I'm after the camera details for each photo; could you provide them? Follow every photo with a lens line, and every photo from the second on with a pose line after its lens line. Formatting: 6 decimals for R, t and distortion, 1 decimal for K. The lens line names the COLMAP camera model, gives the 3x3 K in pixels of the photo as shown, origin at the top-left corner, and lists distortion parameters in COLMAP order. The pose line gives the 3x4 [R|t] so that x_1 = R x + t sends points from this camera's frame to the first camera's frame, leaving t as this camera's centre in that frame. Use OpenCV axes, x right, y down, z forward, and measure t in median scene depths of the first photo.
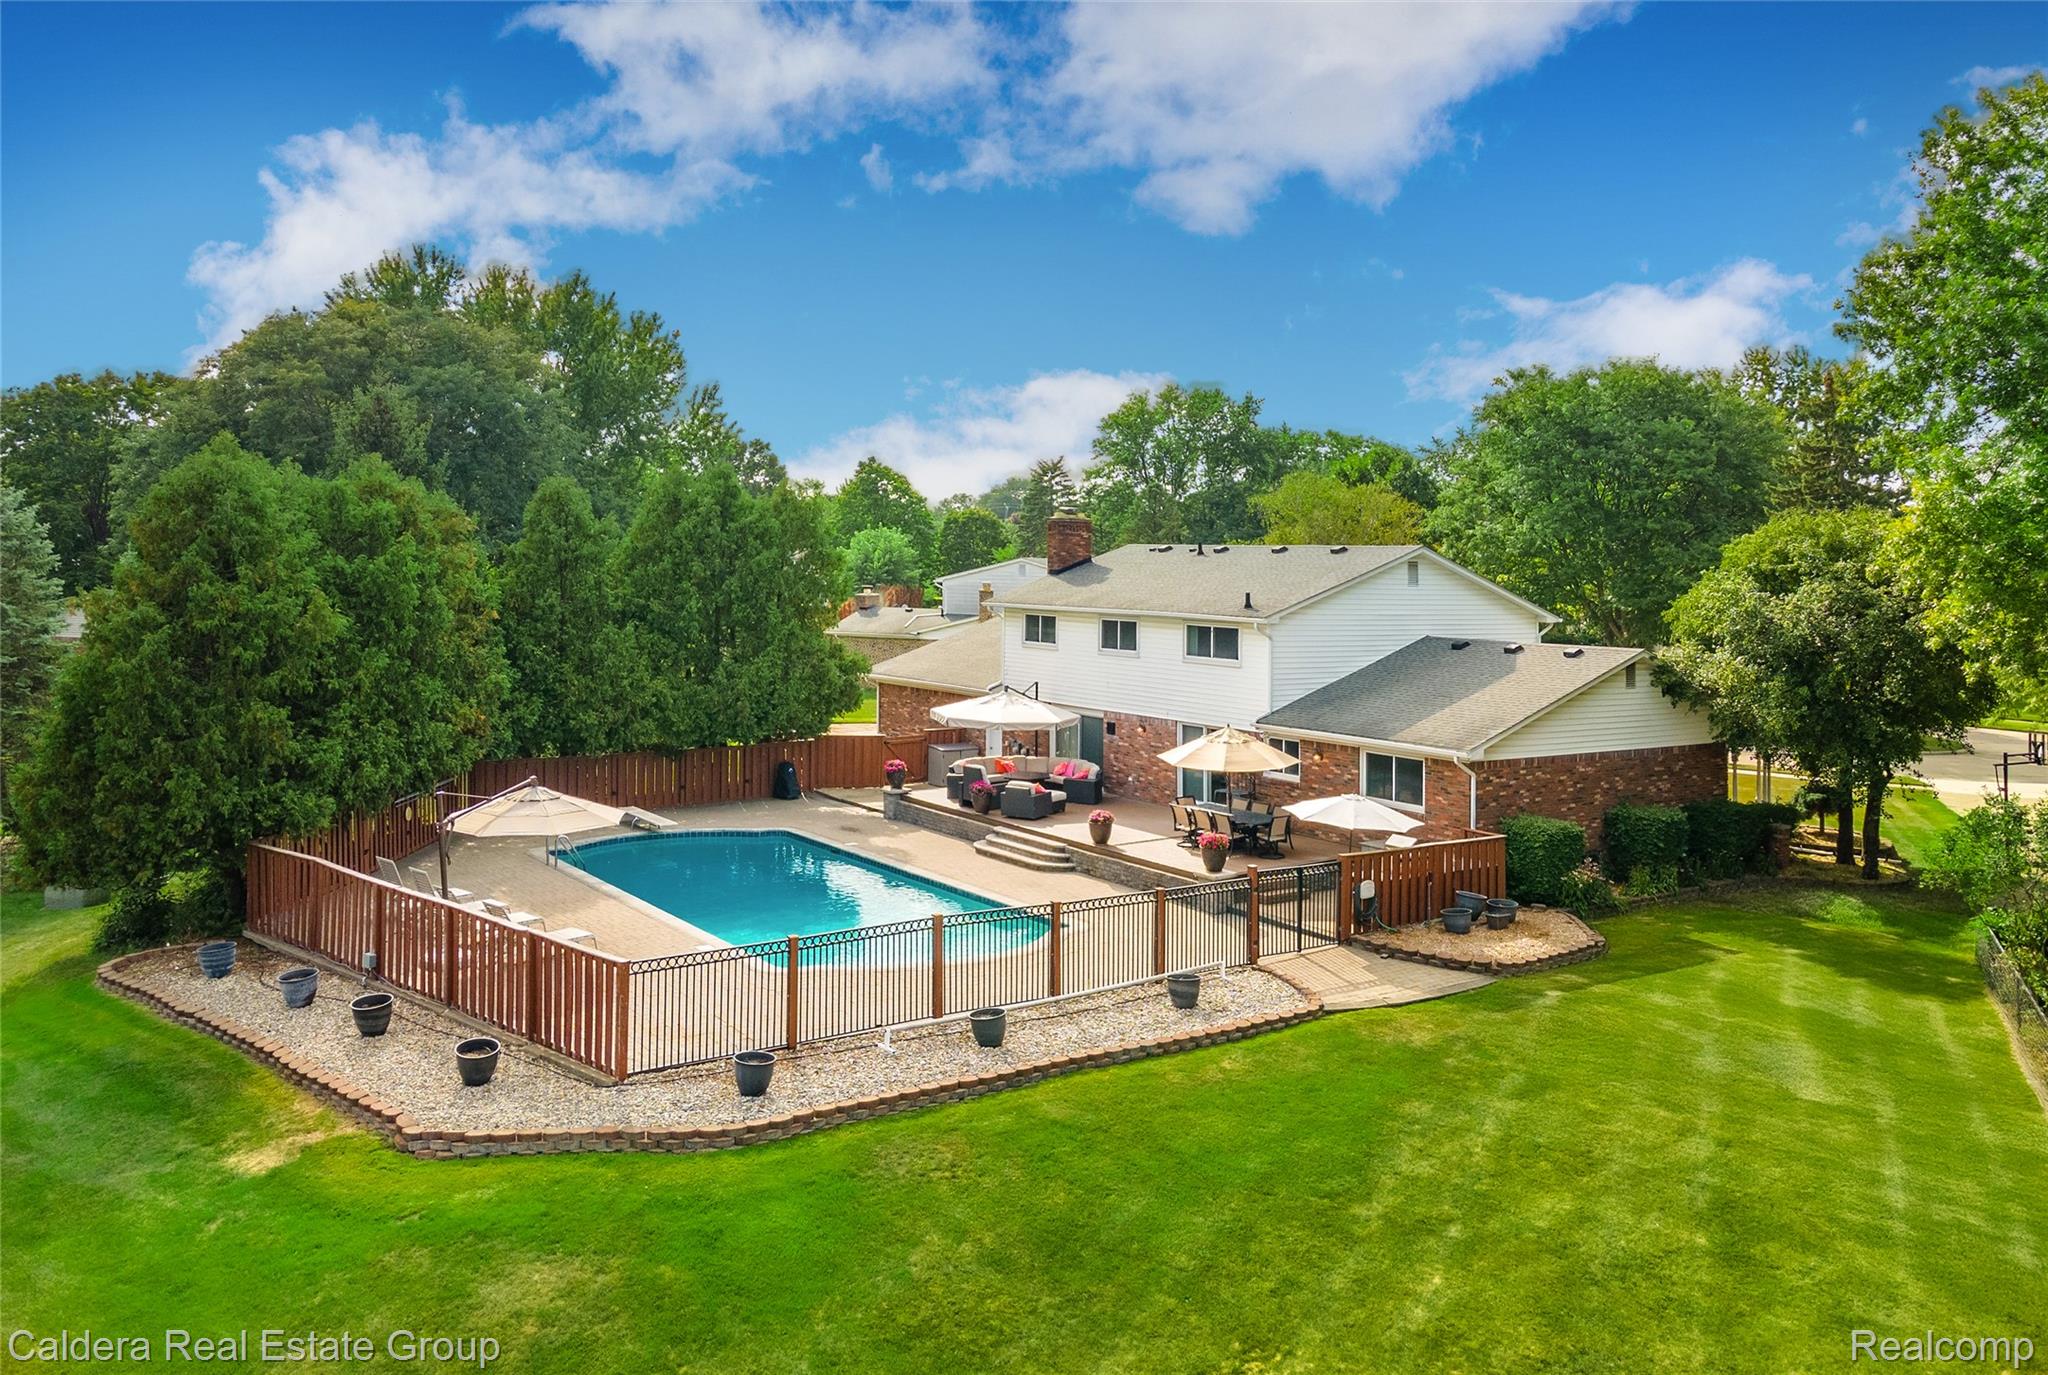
lens RADIAL K [[1438.5, 0, 972.5], [0, 1438.5, 794.7], [0, 0, 1]] dist [0.040390, 0.000397]
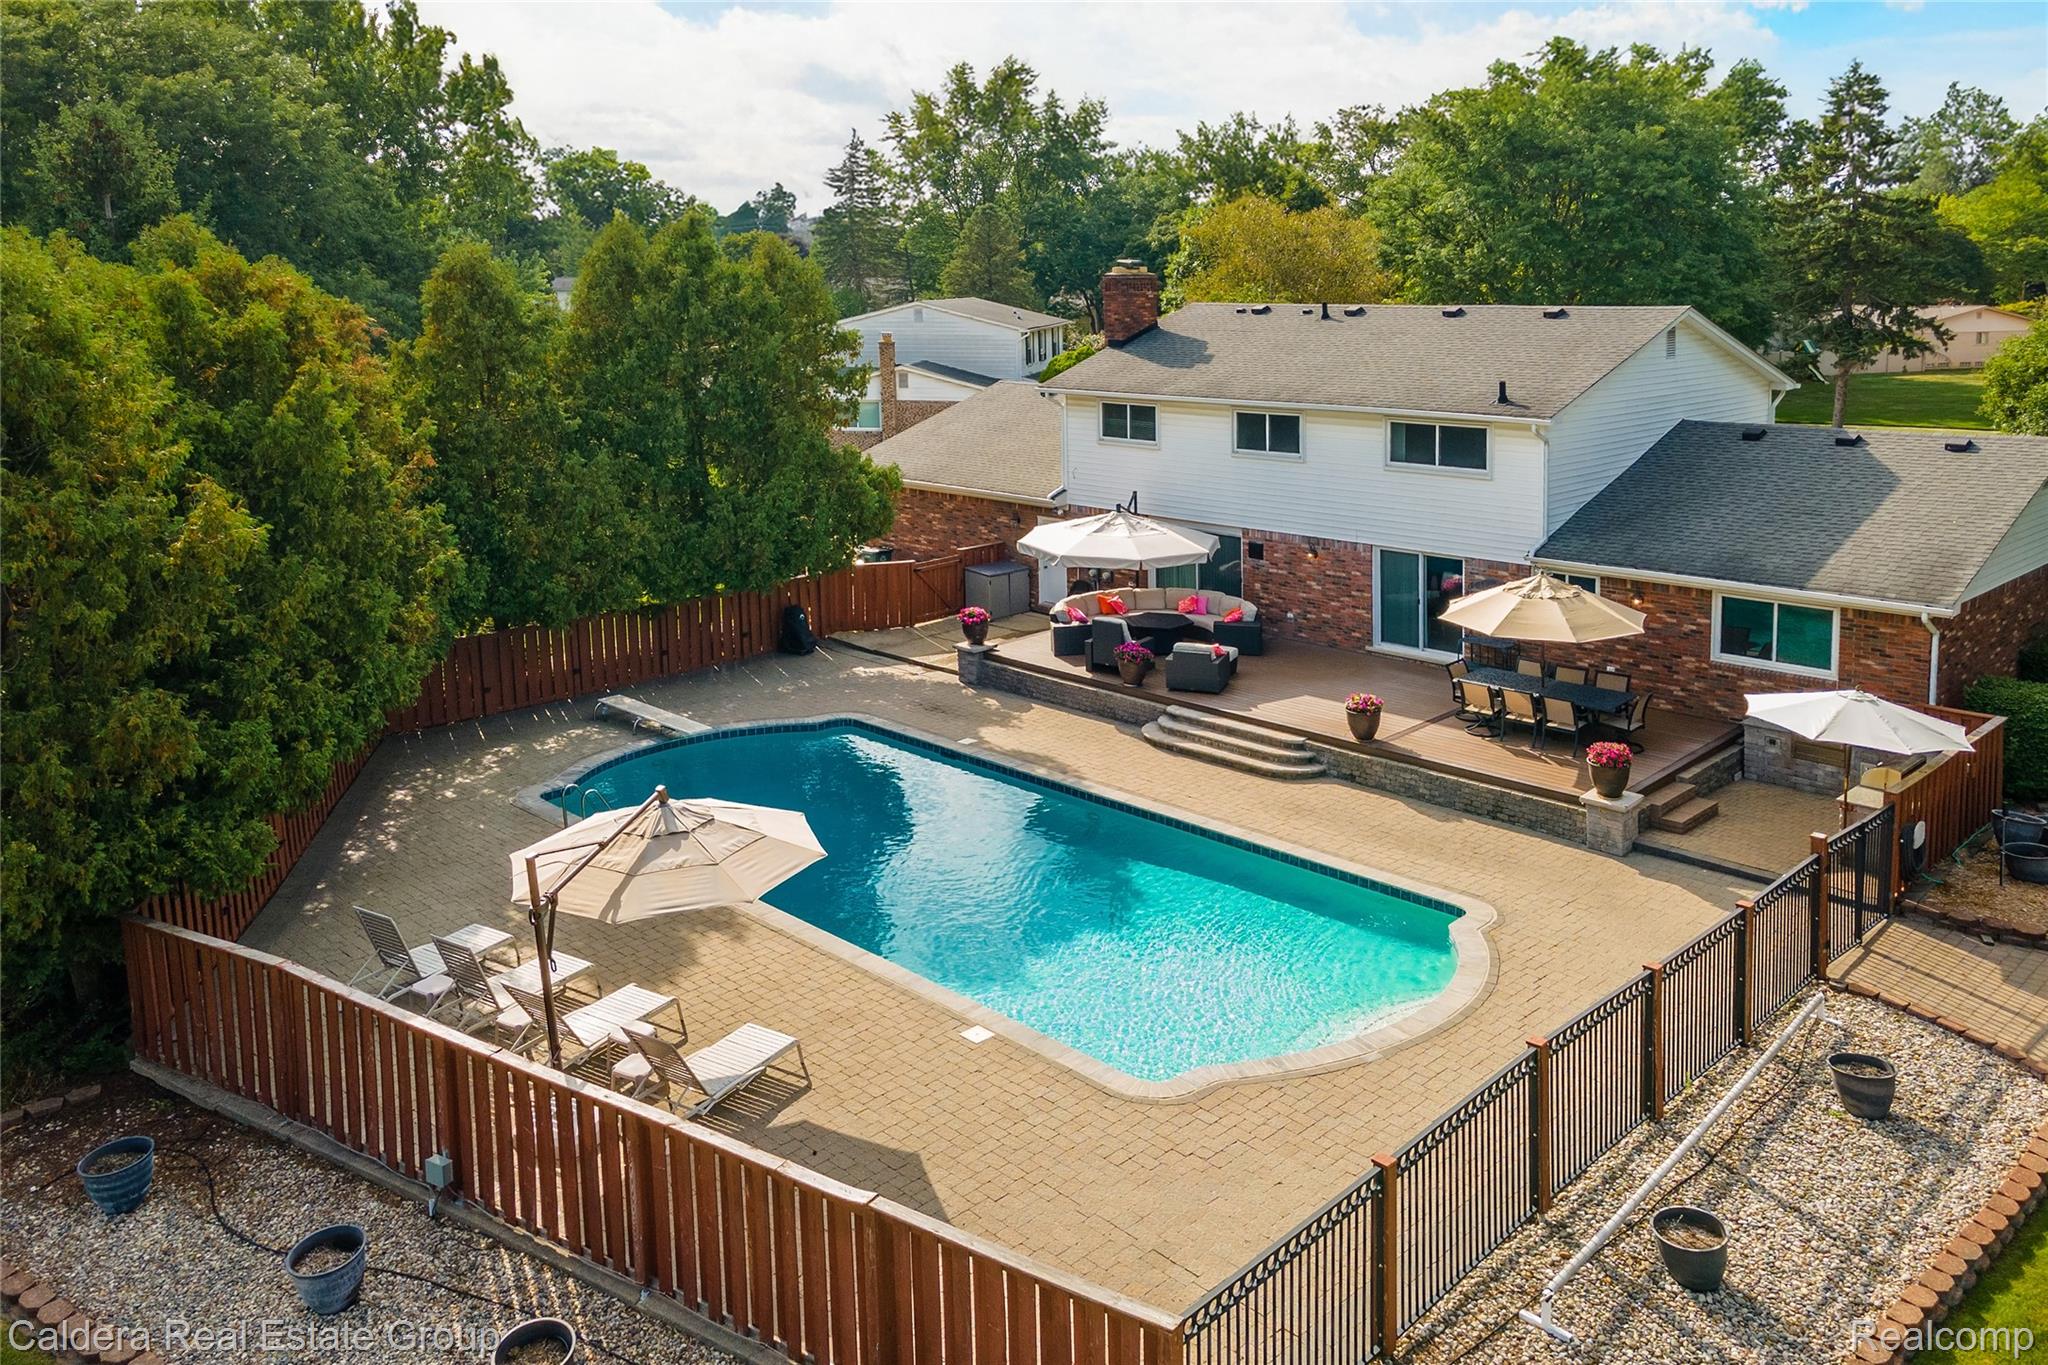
lens RADIAL K [[1416.3, 0, 1034.0], [0, 1416.3, 652.0], [0, 0, 1]] dist [0.044652, 0.001143]
pose [[0.979370, -0.083462, 0.184033, -0.204197], [0.065881, 0.992837, 0.099668, -0.092475], [-0.191034, -0.085488, 0.977854, 0.318385]]
